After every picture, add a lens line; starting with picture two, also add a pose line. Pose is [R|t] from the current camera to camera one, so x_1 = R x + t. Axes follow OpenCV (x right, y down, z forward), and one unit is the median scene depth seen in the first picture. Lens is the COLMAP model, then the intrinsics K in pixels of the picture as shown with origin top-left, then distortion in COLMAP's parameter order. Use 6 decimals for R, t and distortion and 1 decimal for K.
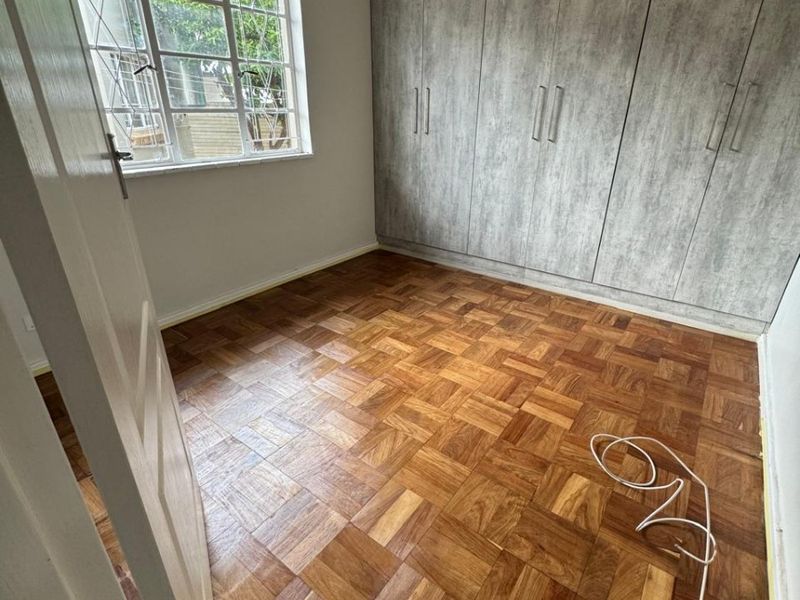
lens RADIAL K [[423.8, 0, 399.8], [0, 423.8, 300.9], [0, 0, 1]] dist [-0.003461, -0.000782]
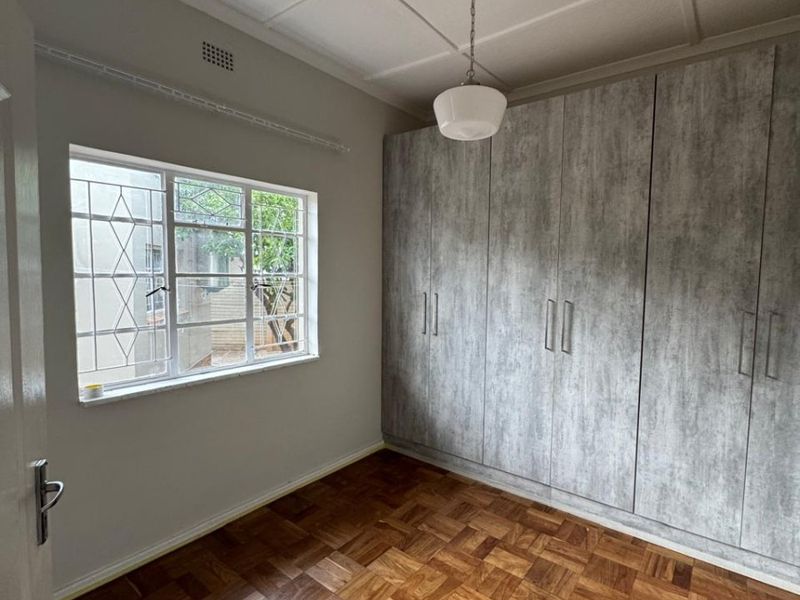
lens RADIAL K [[423.8, 0, 399.3], [0, 423.8, 299.4], [0, 0, 1]] dist [-0.003461, -0.000782]
pose [[0.999641, 0.008729, -0.025330, 0.003555], [-0.017134, 0.935107, -0.353952, -0.143525], [0.020596, 0.354259, 0.934921, 0.052390]]
